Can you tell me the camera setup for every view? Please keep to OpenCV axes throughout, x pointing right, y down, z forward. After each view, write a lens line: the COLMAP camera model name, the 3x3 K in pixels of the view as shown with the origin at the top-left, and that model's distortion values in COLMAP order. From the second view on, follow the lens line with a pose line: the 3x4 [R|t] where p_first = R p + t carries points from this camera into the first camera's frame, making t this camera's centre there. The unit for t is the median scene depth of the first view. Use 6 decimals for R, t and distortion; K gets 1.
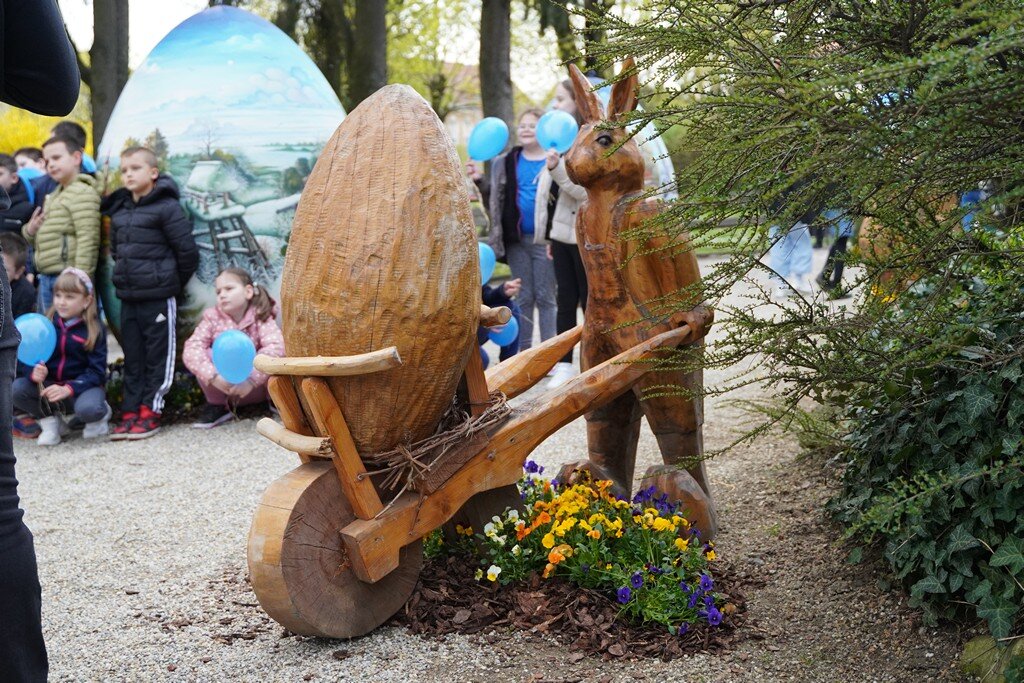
lens RADIAL K [[1232.1, 0, 512.5], [0, 1232.1, 335.3], [0, 0, 1]] dist [-0.088681, 0.000000]
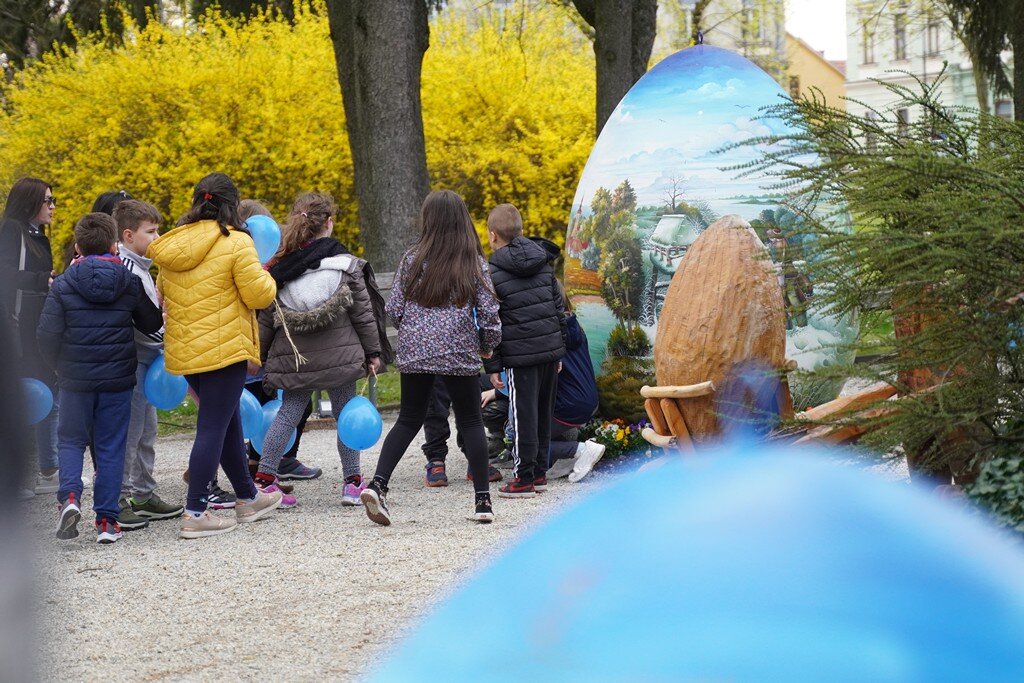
lens RADIAL K [[2739.9, 0, 511.9], [0, 2739.9, 341.5], [0, 0, 1]] dist [0.034051, 0.000000]
pose [[0.931867, 0.025961, -0.361871, 0.953152], [-0.038766, 0.998851, -0.028171, 0.068180], [0.360724, 0.040280, 0.931802, -2.451096]]
